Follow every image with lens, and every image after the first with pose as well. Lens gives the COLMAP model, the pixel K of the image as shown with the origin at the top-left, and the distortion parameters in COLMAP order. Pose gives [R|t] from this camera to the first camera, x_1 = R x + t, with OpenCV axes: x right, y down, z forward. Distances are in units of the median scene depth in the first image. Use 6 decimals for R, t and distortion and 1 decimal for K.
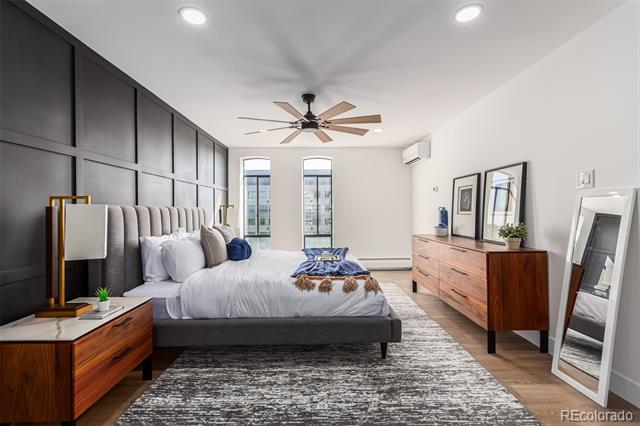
lens RADIAL K [[298.5, 0, 317.9], [0, 298.5, 213.4], [0, 0, 1]] dist [0.000052, 0.002436]
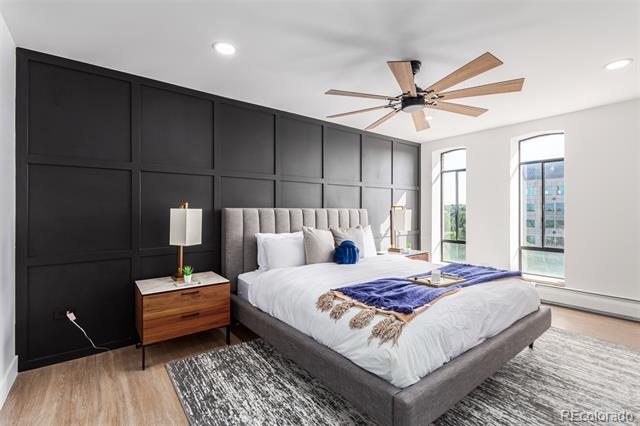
lens RADIAL K [[293.0, 0, 315.6], [0, 293.0, 211.9], [0, 0, 1]] dist [-0.011912, -0.000174]
pose [[0.599780, 0.006975, -0.800134, 0.634385], [-0.008118, 0.999964, 0.002631, -0.018924], [0.800124, 0.004917, 0.599815, 0.524369]]
